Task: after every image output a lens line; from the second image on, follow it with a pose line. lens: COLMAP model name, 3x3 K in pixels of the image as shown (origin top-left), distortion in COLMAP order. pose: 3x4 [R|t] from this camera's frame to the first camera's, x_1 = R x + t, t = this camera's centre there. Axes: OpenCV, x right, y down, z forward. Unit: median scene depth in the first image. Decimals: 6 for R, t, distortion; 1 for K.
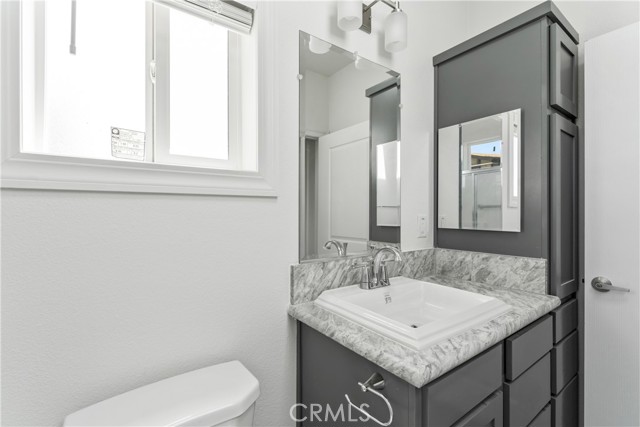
lens RADIAL K [[292.2, 0, 320.1], [0, 292.2, 212.2], [0, 0, 1]] dist [-0.002165, 0.001725]
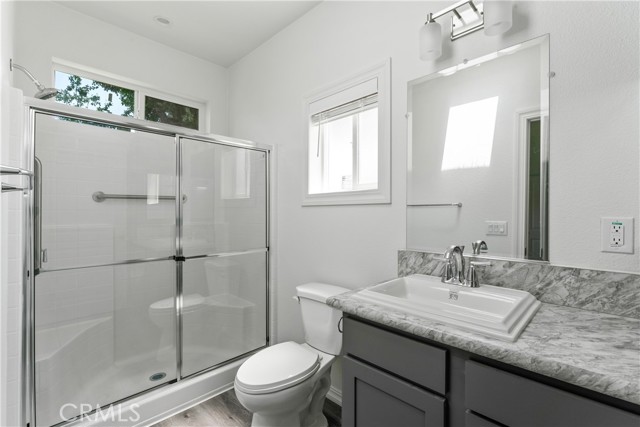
lens RADIAL K [[292.2, 0, 319.4], [0, 292.2, 213.7], [0, 0, 1]] dist [-0.002165, 0.001725]
pose [[0.153642, 0.001899, -0.988125, 1.176010], [-0.000114, 0.999998, 0.001904, -0.000837], [0.988127, -0.000180, 0.153642, 0.353999]]
